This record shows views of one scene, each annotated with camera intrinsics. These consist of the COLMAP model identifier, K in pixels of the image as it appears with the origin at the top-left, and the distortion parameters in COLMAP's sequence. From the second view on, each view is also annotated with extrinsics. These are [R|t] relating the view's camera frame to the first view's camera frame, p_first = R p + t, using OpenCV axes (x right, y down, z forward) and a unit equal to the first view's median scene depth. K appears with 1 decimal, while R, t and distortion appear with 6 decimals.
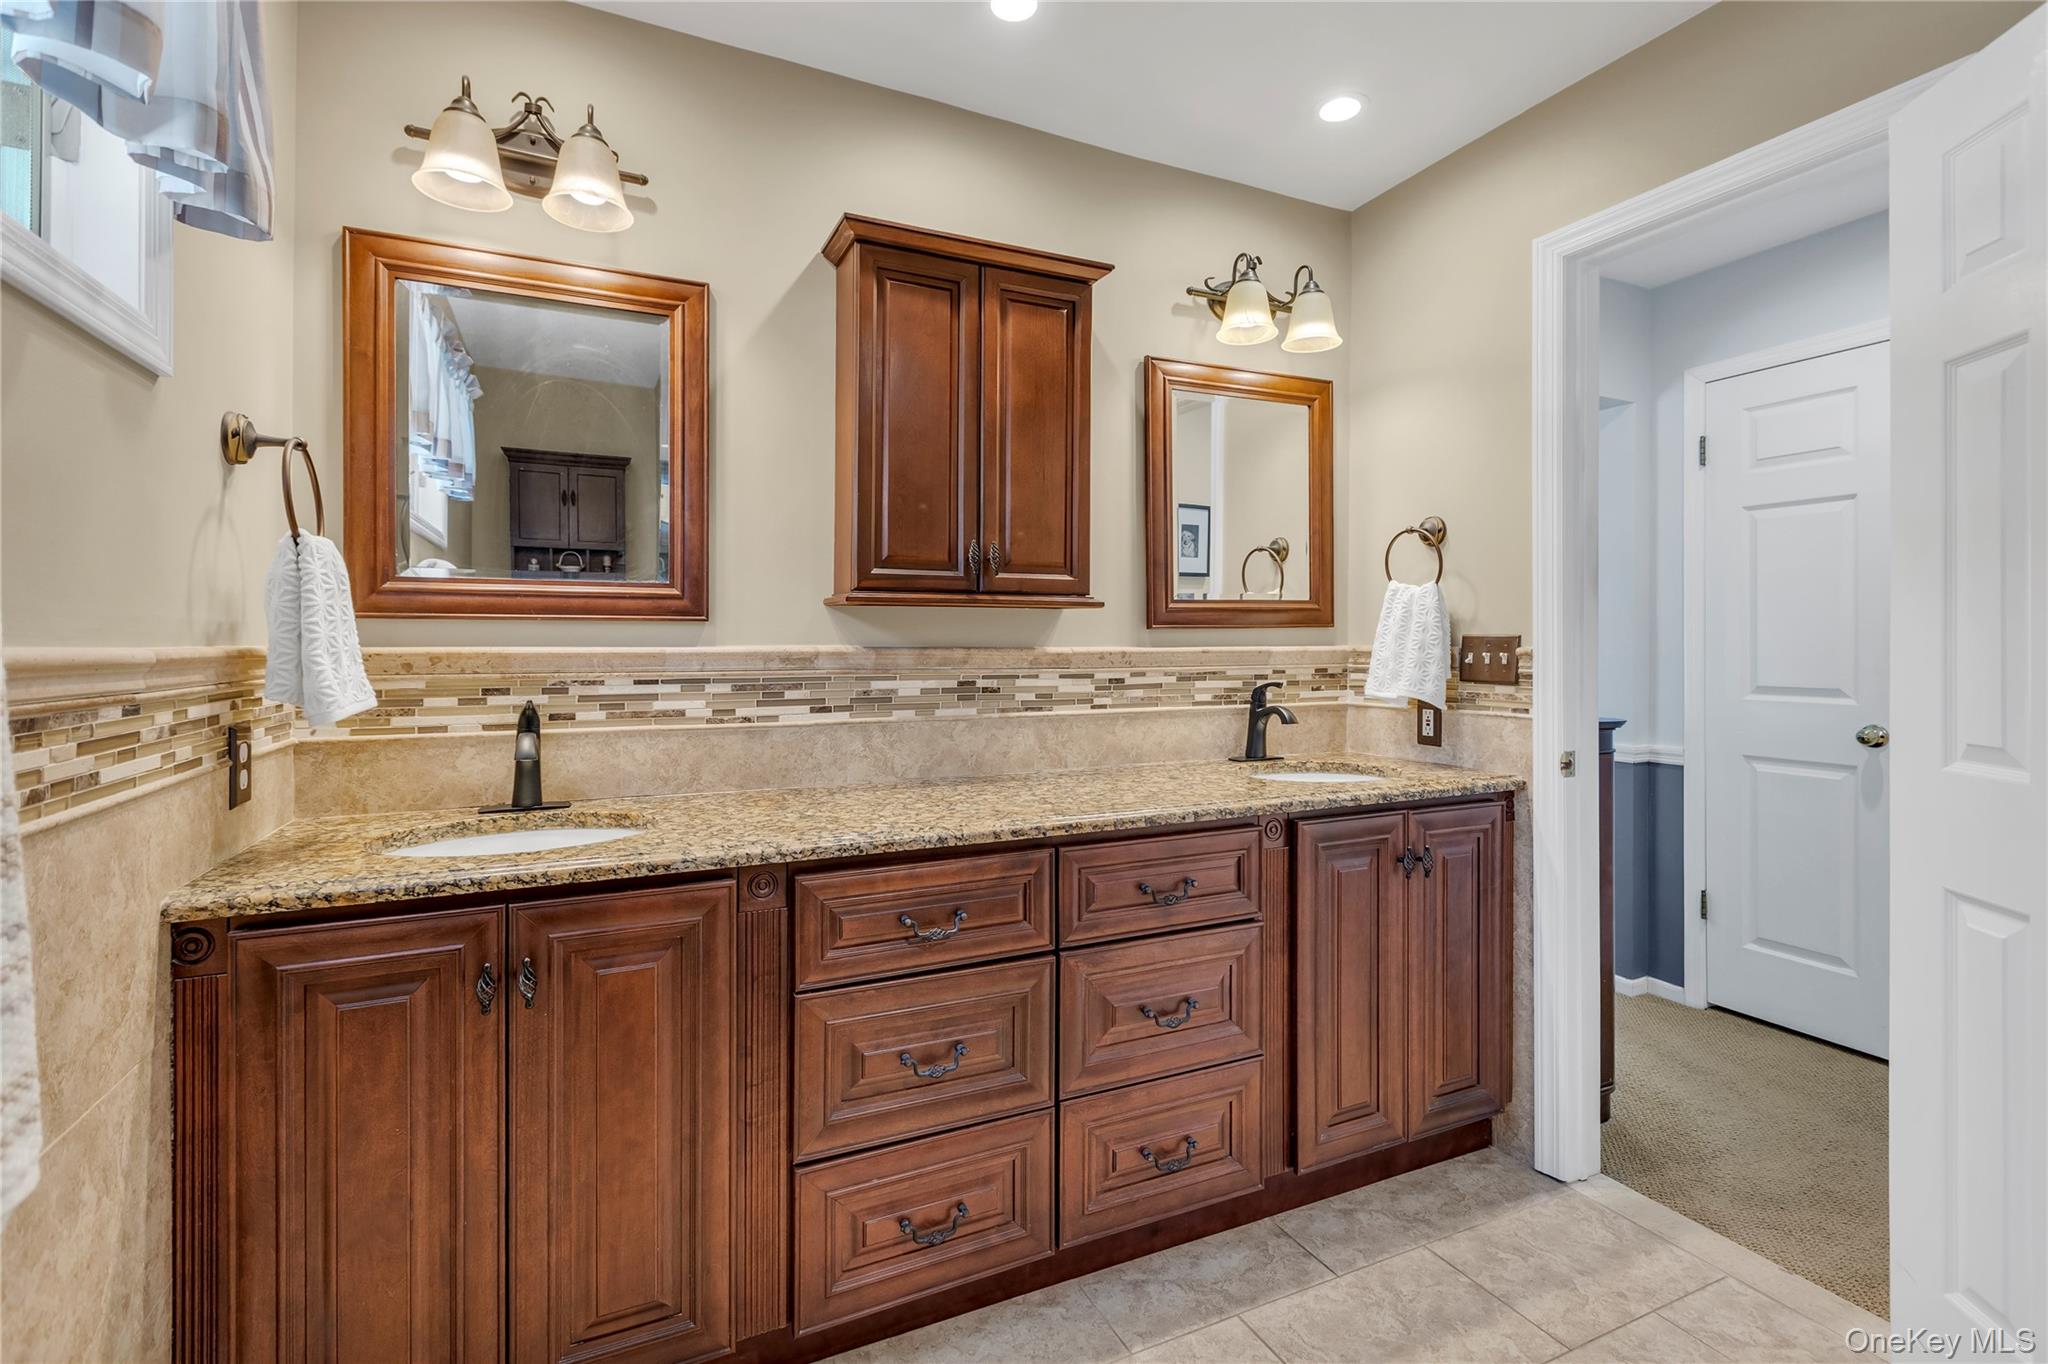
lens RADIAL K [[928.3, 0, 1022.7], [0, 928.3, 642.7], [0, 0, 1]] dist [-0.001237, -0.000556]
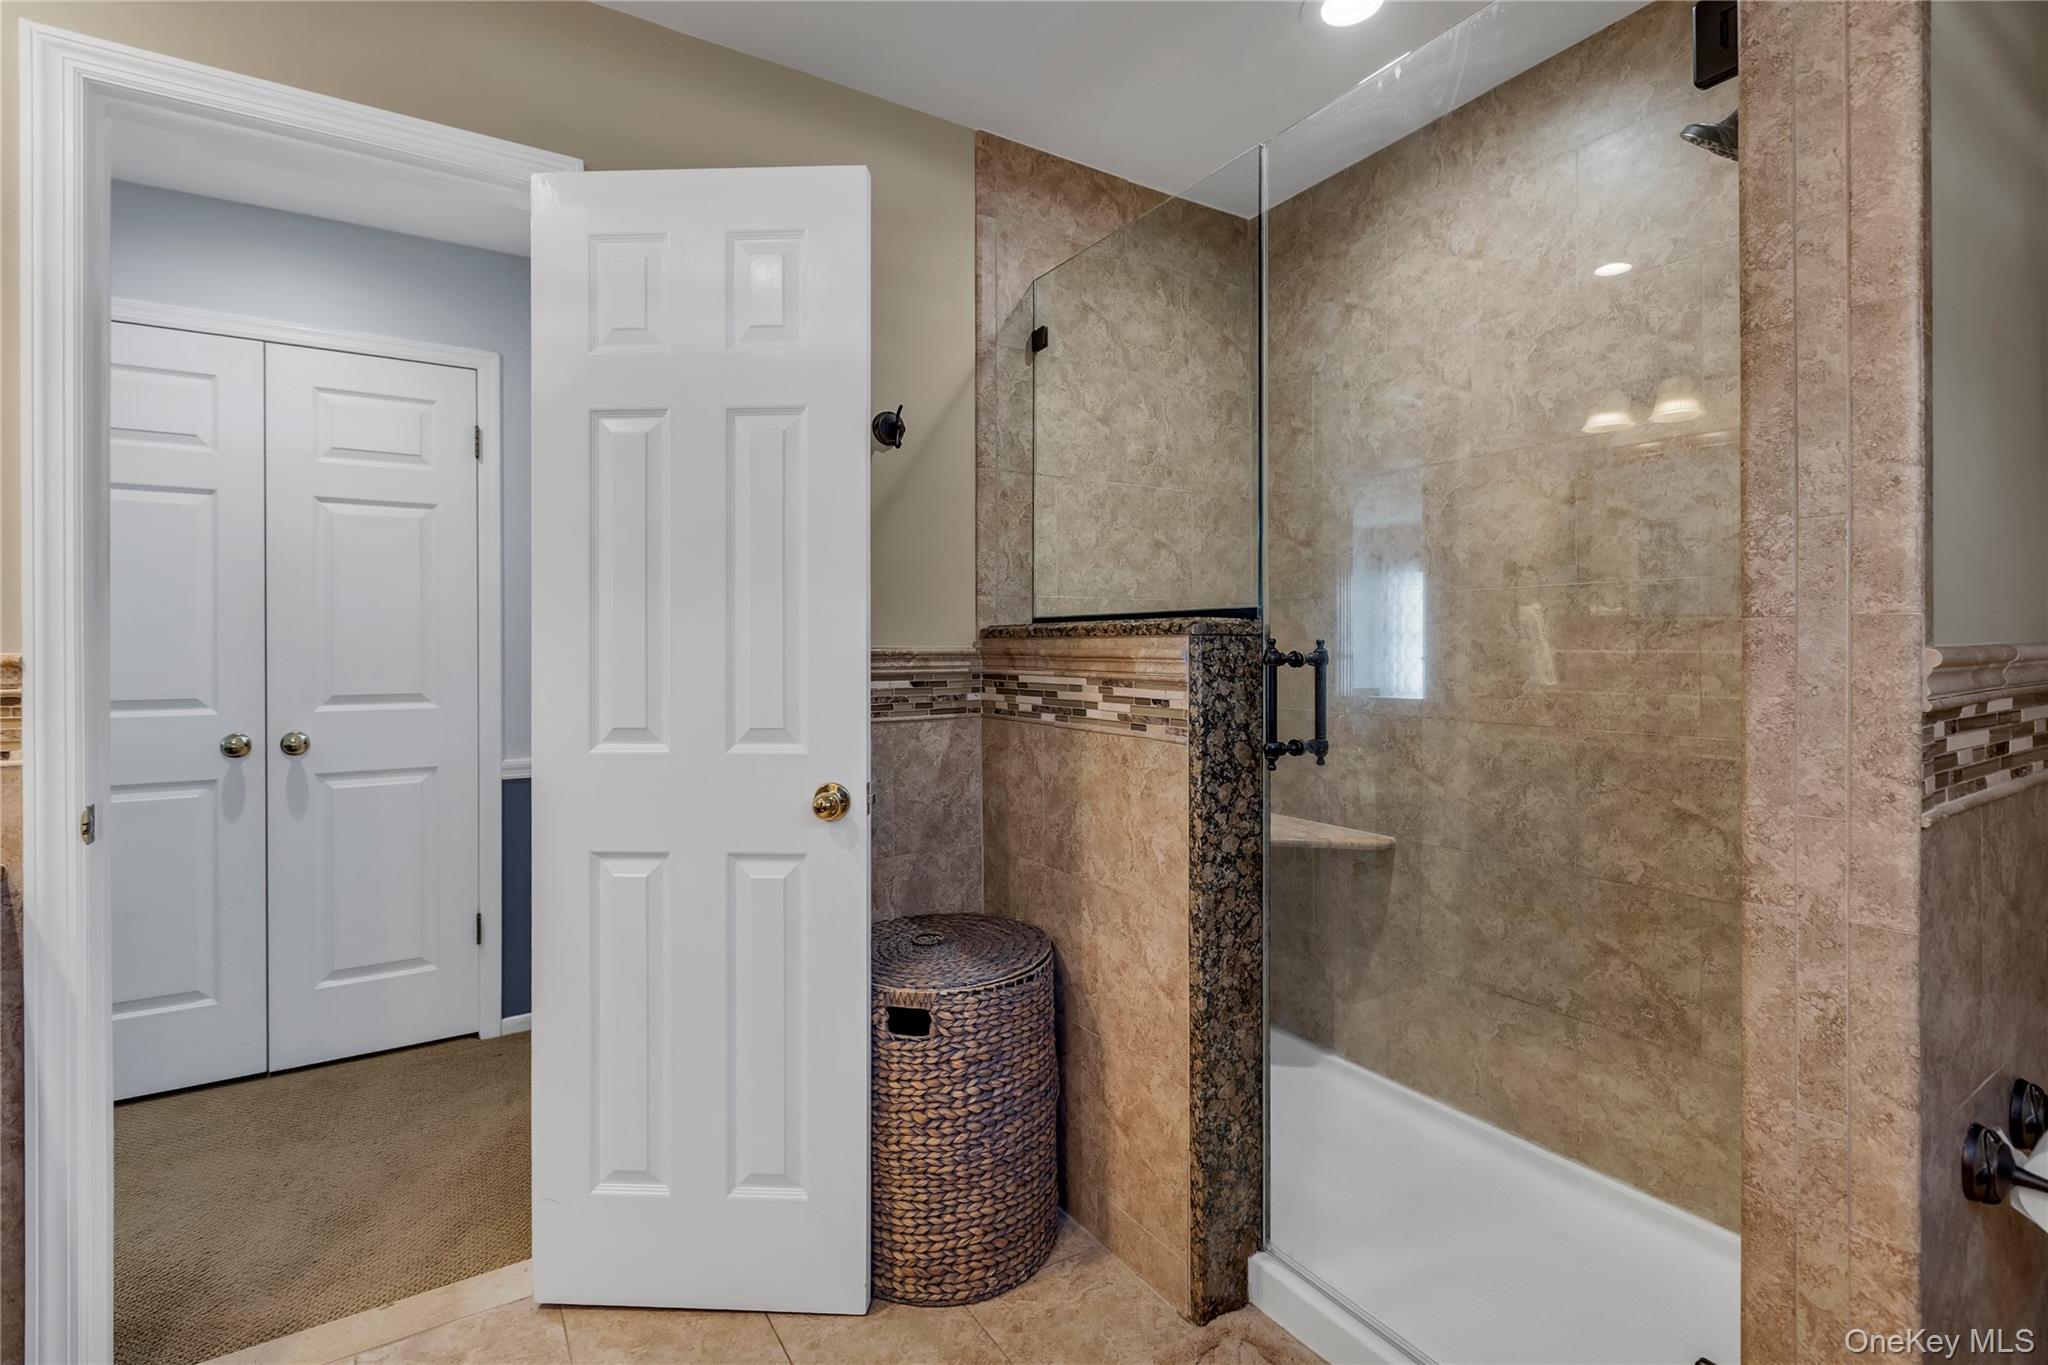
lens RADIAL K [[928.3, 0, 1022.7], [0, 928.3, 643.2], [0, 0, 1]] dist [-0.001237, -0.000556]
pose [[-0.120512, 0.003881, 0.992704, -0.193462], [0.004274, 0.999985, -0.003391, 0.002259], [-0.992703, 0.003834, -0.120526, 0.440846]]
